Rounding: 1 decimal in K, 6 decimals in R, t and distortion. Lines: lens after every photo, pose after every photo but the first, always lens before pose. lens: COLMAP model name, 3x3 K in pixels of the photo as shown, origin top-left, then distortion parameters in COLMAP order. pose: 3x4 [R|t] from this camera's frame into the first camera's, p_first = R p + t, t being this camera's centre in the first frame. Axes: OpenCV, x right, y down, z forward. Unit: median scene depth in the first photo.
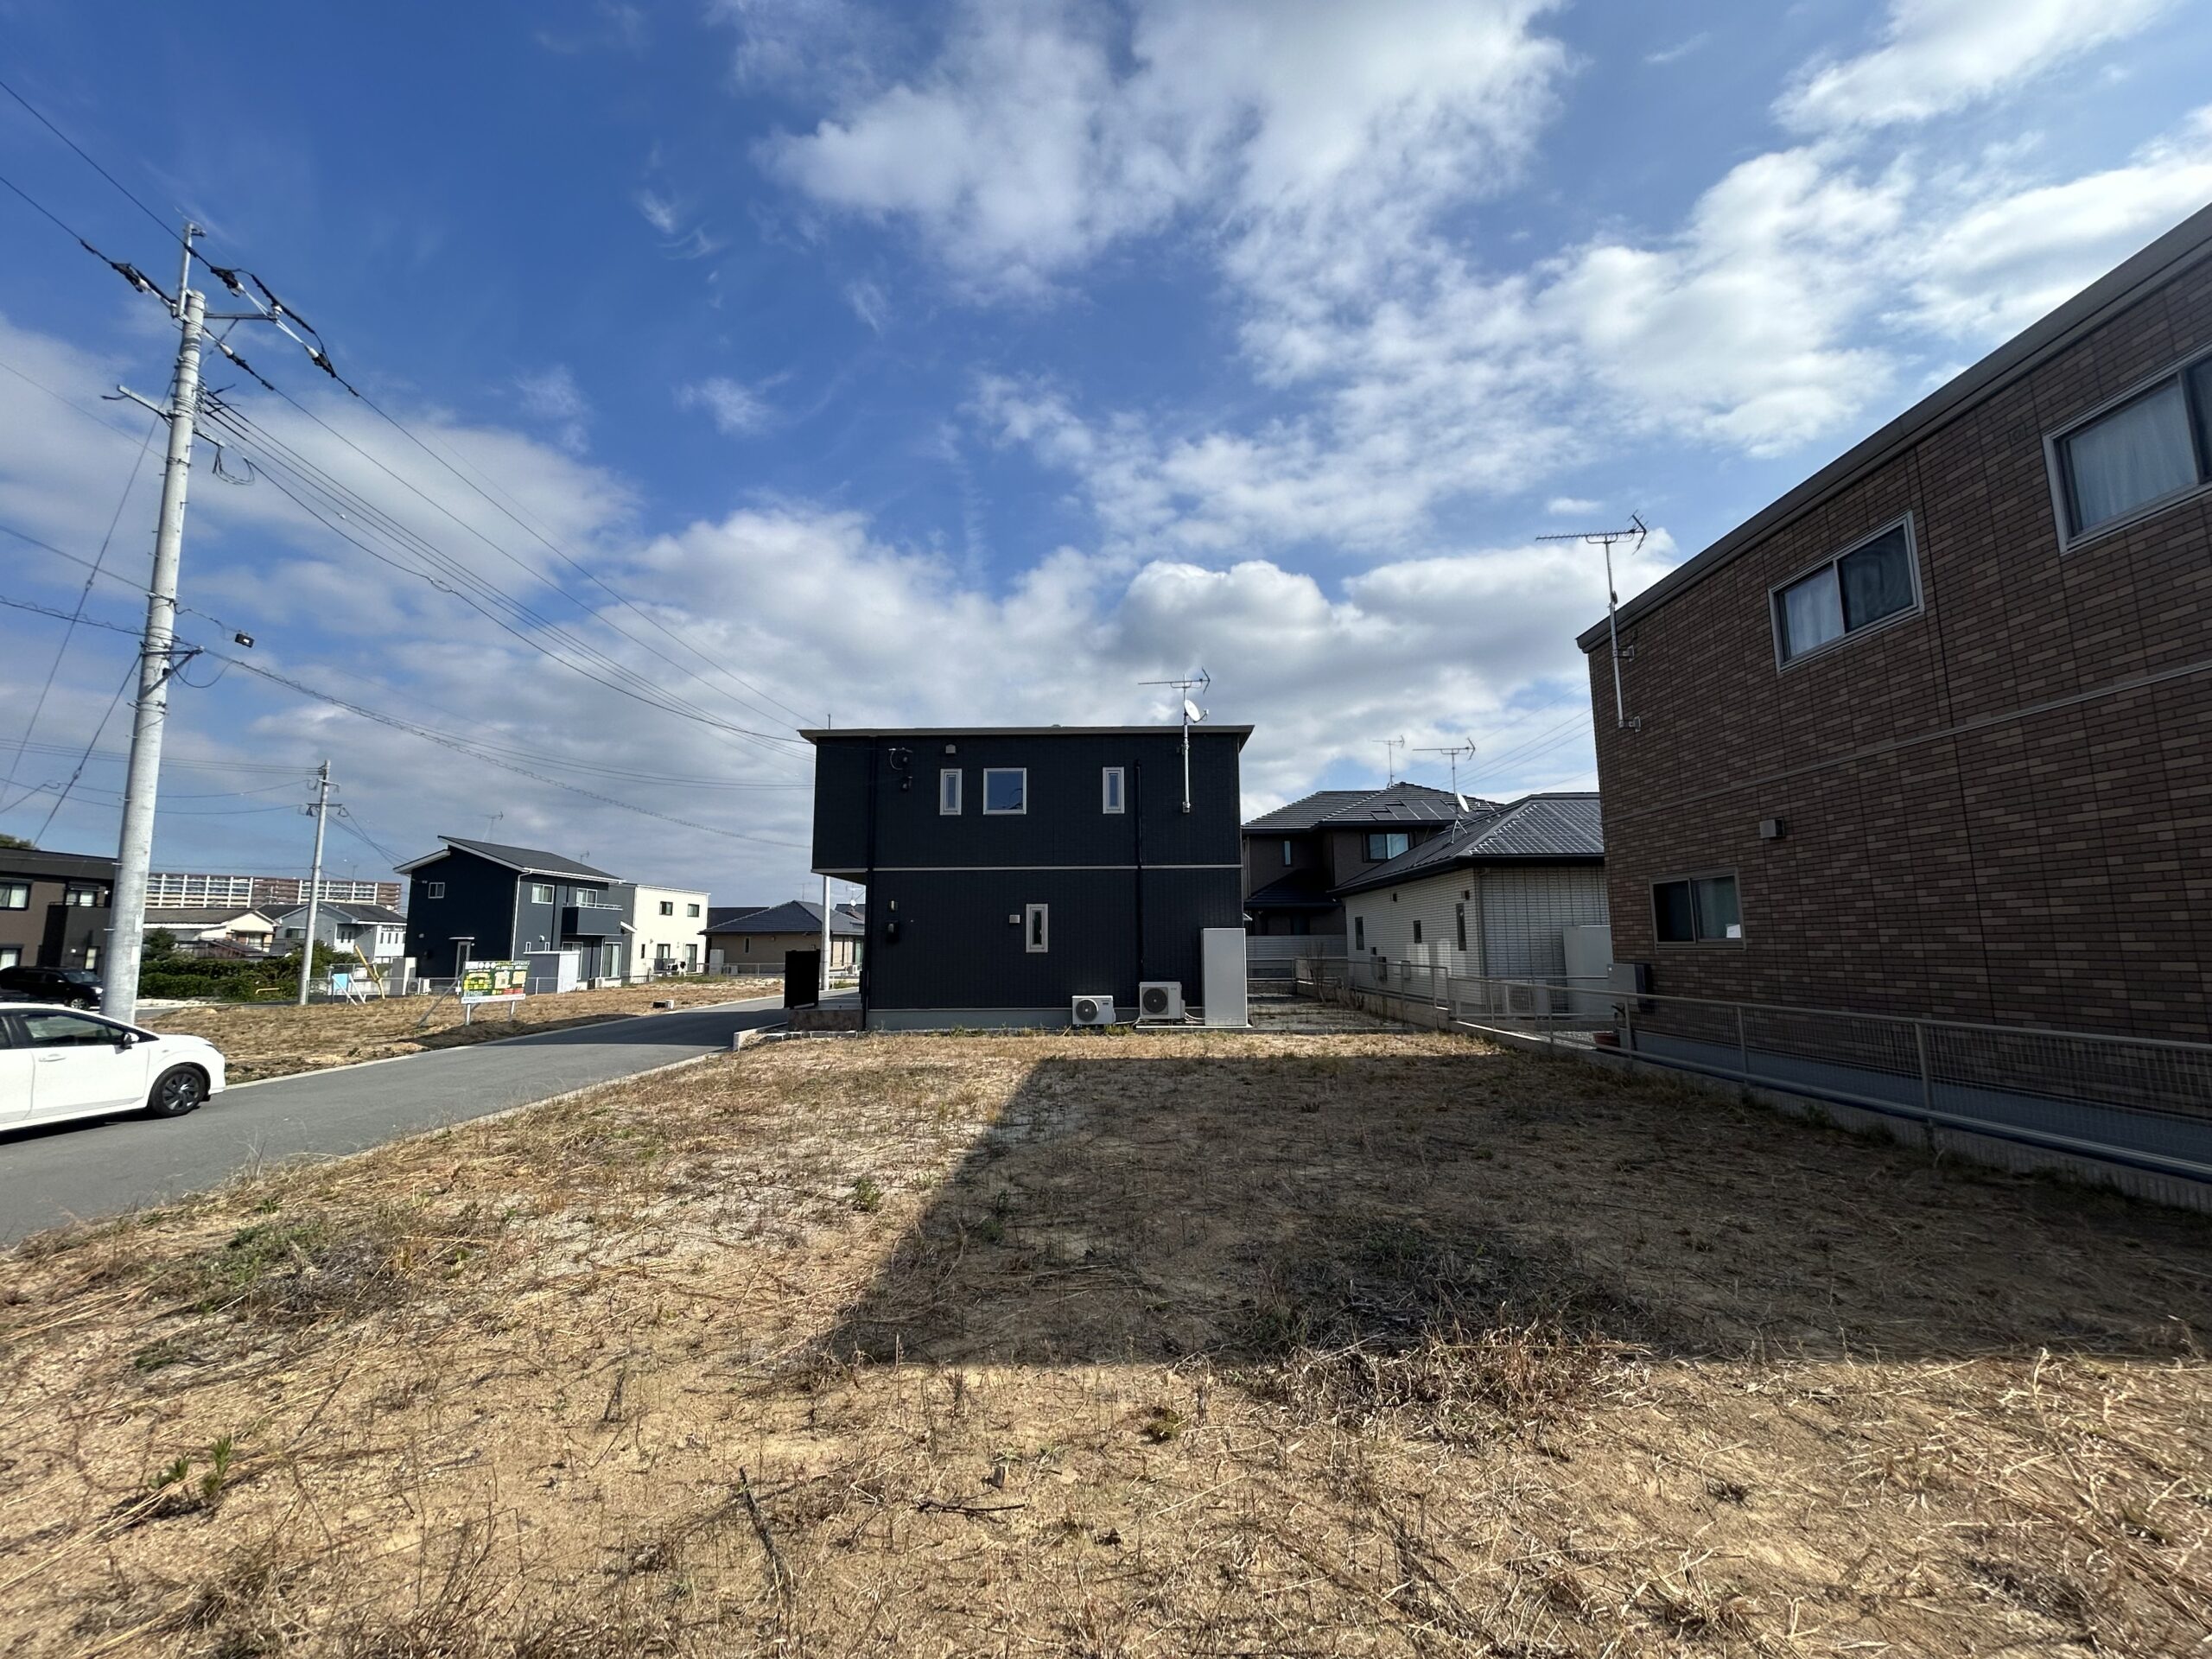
lens RADIAL K [[892.8, 0, 1108.4], [0, 892.8, 835.8], [0, 0, 1]] dist [-0.000162, 0.000103]
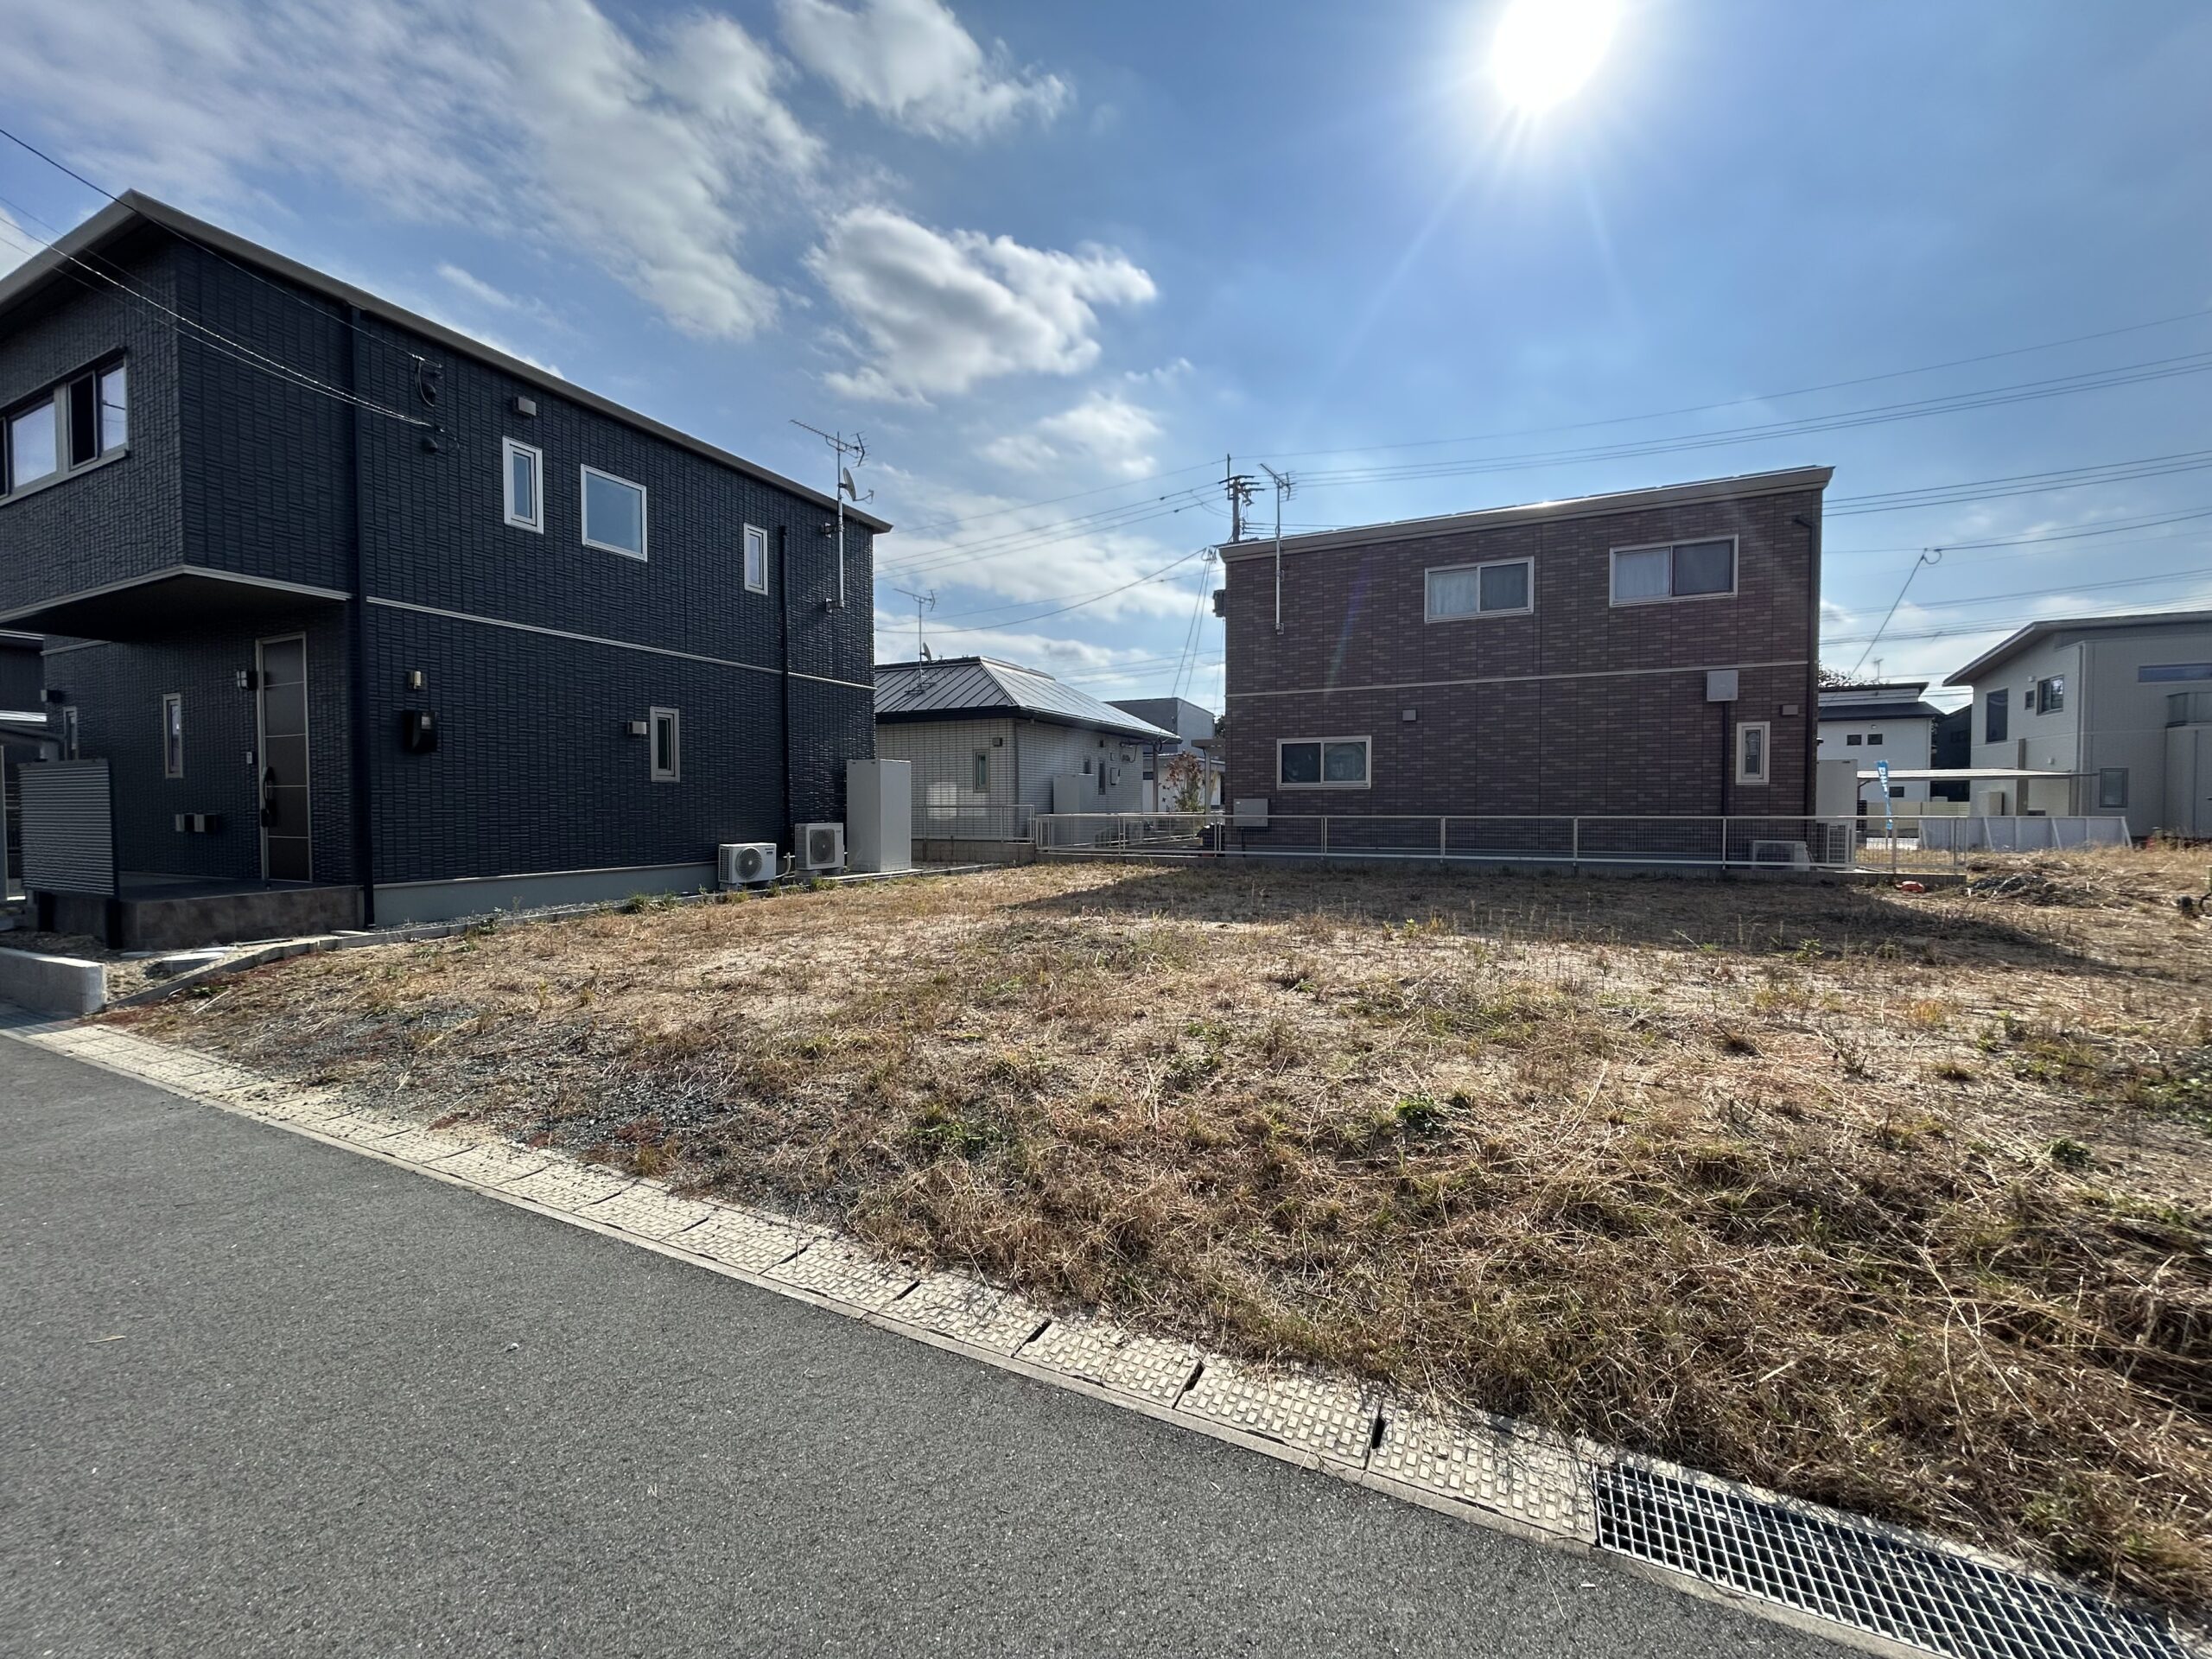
lens RADIAL K [[892.8, 0, 1108.0], [0, 892.8, 828.2], [0, 0, 1]] dist [-0.000162, 0.000103]
pose [[0.406981, -0.015066, 0.913312, -0.826042], [-0.115458, 0.990996, 0.067797, 0.125123], [-0.906110, -0.133041, 0.401577, 0.661571]]
